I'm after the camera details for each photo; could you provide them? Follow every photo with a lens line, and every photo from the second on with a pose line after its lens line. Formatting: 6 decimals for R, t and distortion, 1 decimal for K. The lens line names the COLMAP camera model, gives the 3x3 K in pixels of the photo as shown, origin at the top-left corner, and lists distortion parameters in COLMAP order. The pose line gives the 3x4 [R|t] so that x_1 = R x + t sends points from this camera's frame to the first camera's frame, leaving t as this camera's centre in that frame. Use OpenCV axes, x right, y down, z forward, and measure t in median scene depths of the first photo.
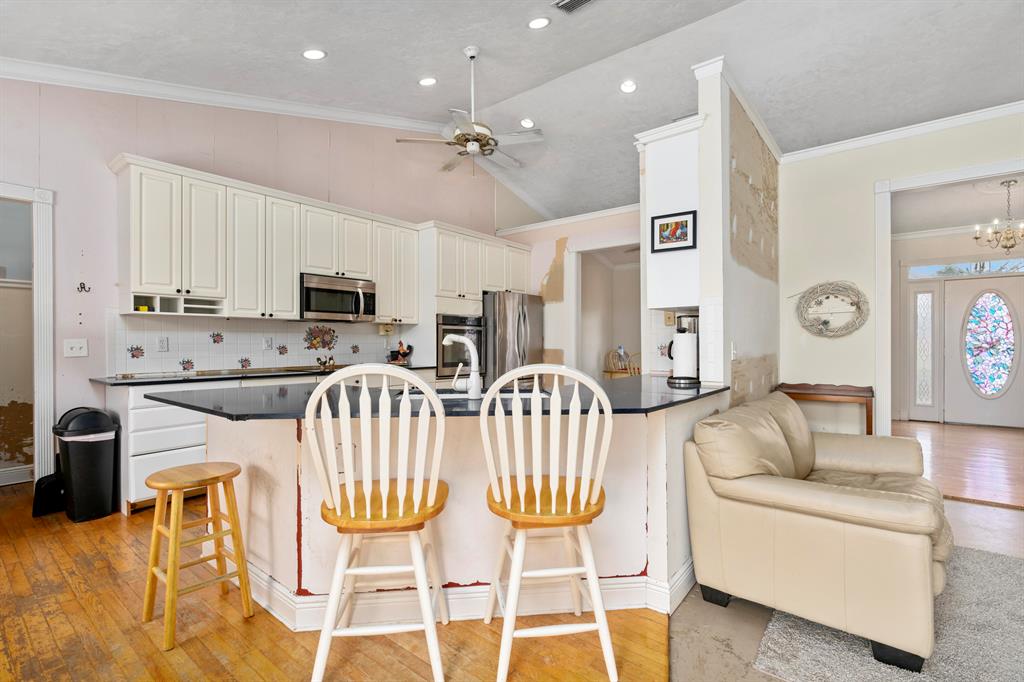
lens RADIAL K [[468.9, 0, 512.0], [0, 468.9, 341.0], [0, 0, 1]] dist [-0.024392, 0.010412]
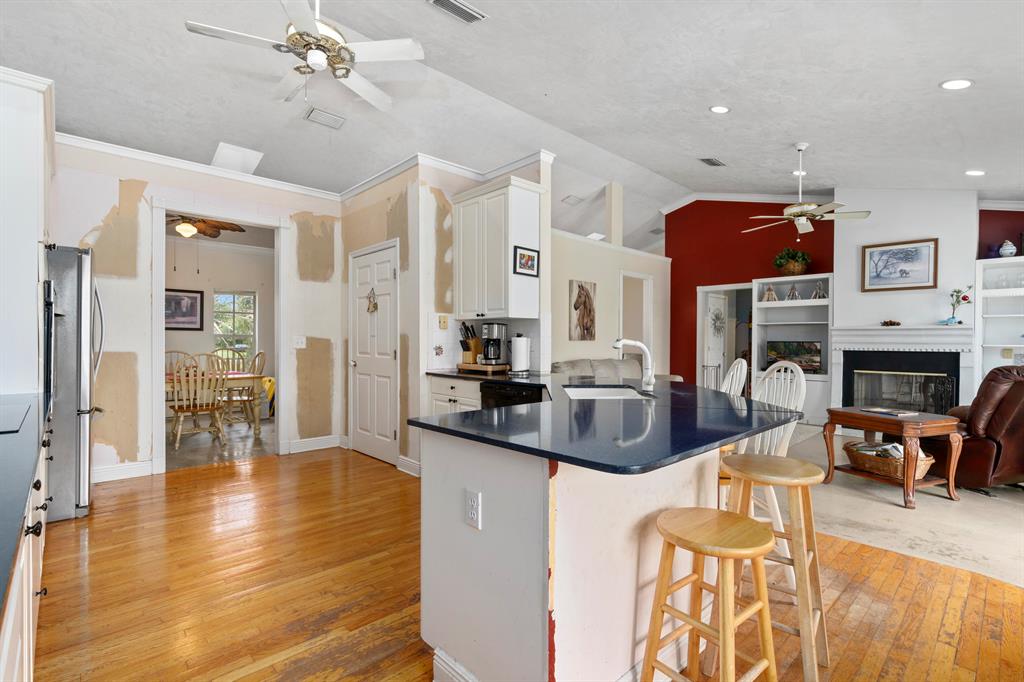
lens RADIAL K [[468.9, 0, 512.0], [0, 468.9, 341.0], [0, 0, 1]] dist [-0.024392, 0.010412]
pose [[0.137941, 0.004724, 0.990429, -0.714597], [-0.009809, 0.999946, -0.003403, -0.001564], [-0.990392, -0.009246, 0.137980, 0.620578]]
